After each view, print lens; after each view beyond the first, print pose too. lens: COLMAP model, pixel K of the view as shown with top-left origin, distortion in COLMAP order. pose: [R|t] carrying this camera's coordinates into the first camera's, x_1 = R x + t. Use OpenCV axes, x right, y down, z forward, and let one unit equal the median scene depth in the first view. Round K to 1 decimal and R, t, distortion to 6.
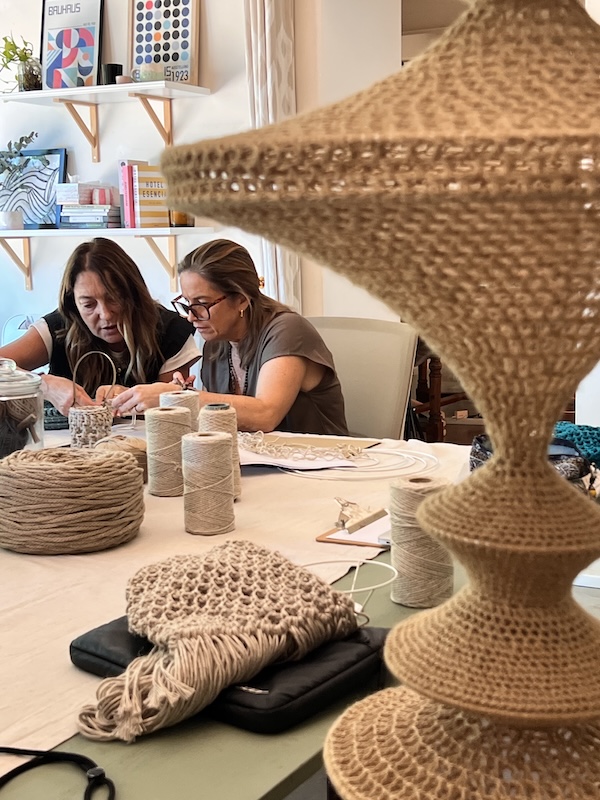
lens RADIAL K [[1248.6, 0, 300.0], [0, 1248.6, 400.0], [0, 0, 1]] dist [0.040572, 0.074194]
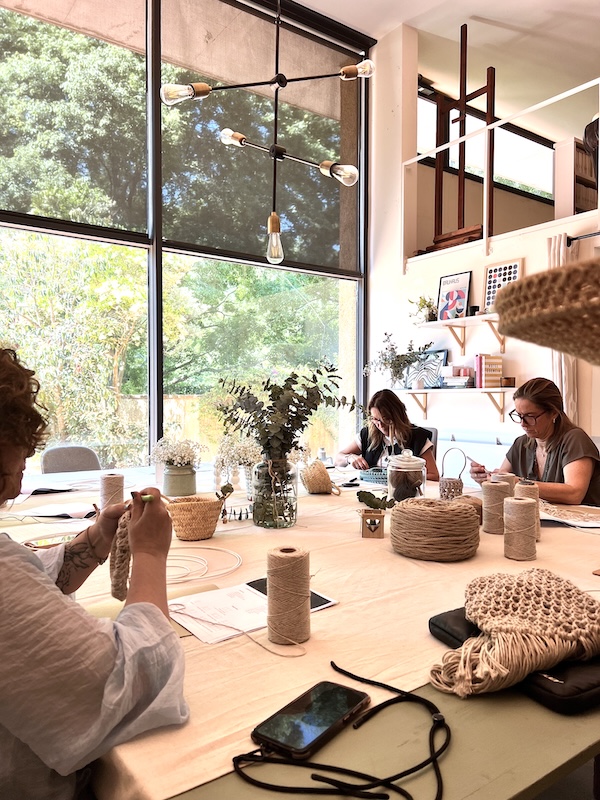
lens RADIAL K [[629.3, 0, 300.0], [0, 629.3, 400.0], [0, 0, 1]] dist [0.065272, -0.011109]
pose [[0.917007, 0.024363, -0.398127, -0.014556], [-0.071332, 0.992059, -0.103591, 0.008114], [0.392442, 0.123393, 0.911462, 0.146367]]
